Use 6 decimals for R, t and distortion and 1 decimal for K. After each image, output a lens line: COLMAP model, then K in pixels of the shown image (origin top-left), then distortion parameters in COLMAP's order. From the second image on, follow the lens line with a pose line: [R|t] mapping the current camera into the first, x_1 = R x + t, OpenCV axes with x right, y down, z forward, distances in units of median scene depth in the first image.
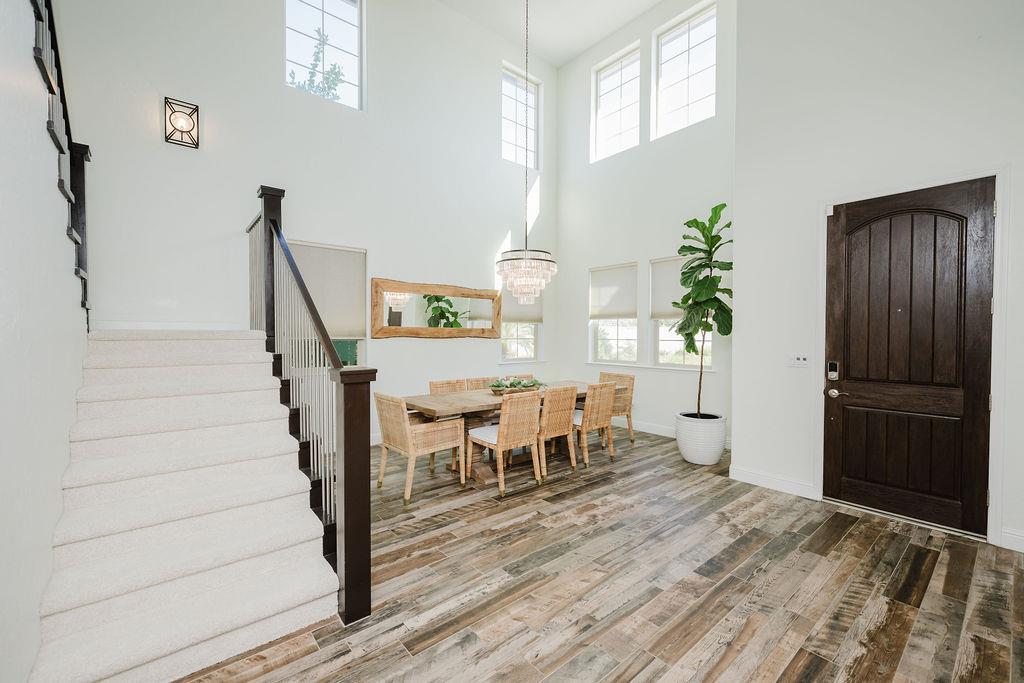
lens RADIAL K [[422.3, 0, 512.0], [0, 422.3, 341.5], [0, 0, 1]] dist [0.000671, 0.000006]
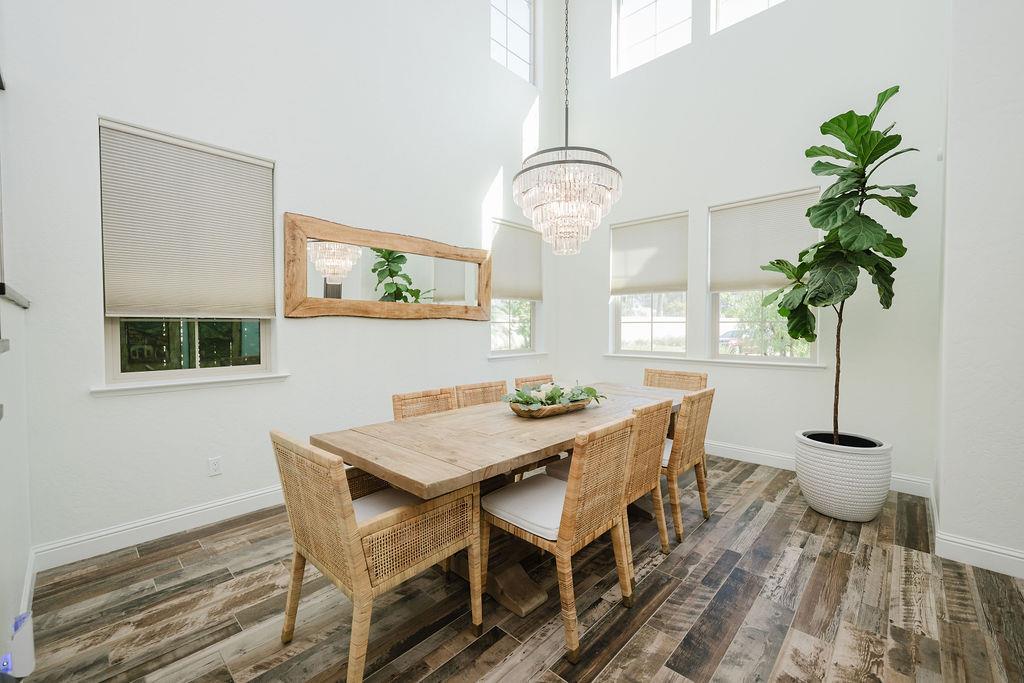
lens RADIAL K [[426.6, 0, 512.0], [0, 426.6, 341.5], [0, 0, 1]] dist [0.000767, -0.000035]
pose [[0.993395, -0.007370, 0.114512, -0.088923], [0.004986, 0.999765, 0.021090, 0.014057], [-0.114640, -0.020380, 0.993198, 0.371229]]
